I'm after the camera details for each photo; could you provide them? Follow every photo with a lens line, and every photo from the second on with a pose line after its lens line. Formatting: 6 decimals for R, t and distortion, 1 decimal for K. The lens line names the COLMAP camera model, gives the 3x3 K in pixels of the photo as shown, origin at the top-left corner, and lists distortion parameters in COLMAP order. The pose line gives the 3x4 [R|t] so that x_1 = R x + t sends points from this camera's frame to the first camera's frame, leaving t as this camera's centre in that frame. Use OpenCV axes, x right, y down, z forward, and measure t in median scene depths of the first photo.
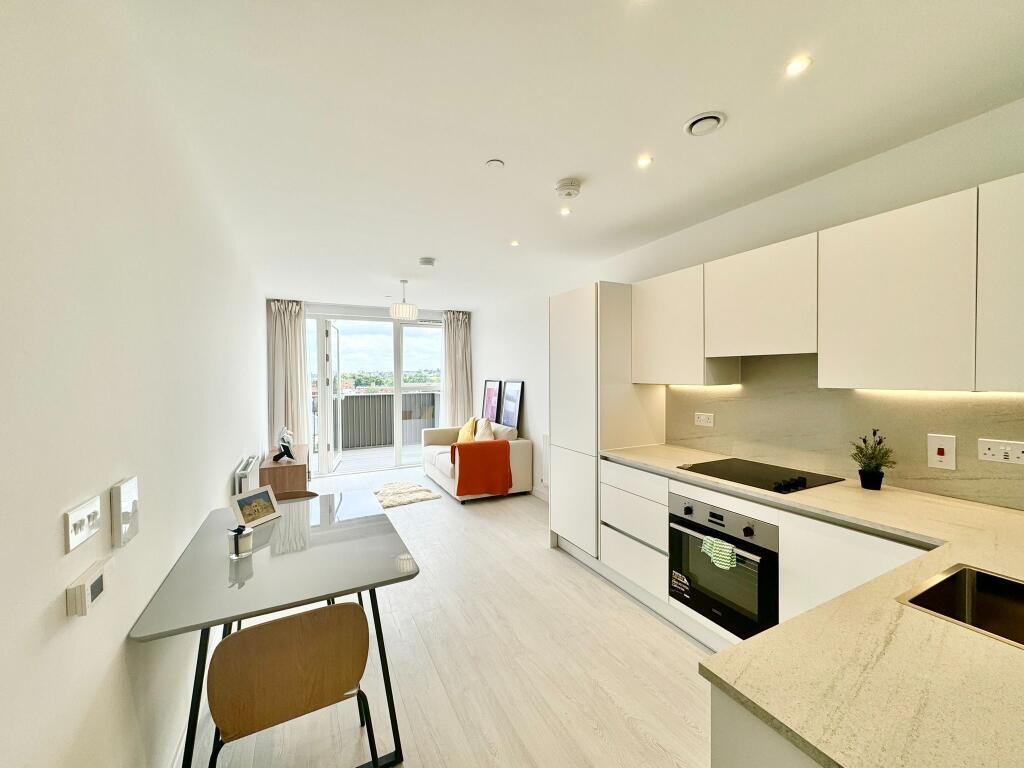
lens RADIAL K [[406.6, 0, 513.0], [0, 406.6, 380.5], [0, 0, 1]] dist [-0.001129, 0.000498]
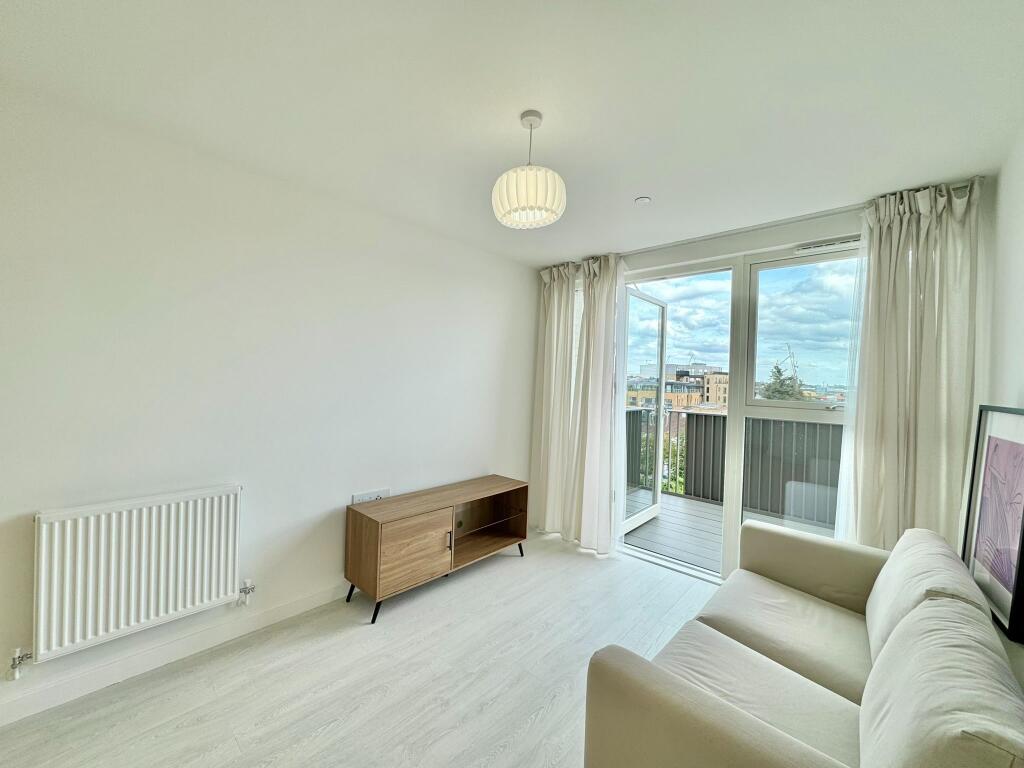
lens RADIAL K [[406.6, 0, 513.0], [0, 406.6, 380.5], [0, 0, 1]] dist [-0.001129, 0.000498]
pose [[0.360406, 0.025300, -0.932452, 0.073230], [-0.041964, 0.999060, 0.010887, -0.008322], [0.931851, 0.035206, 0.361129, 0.786483]]
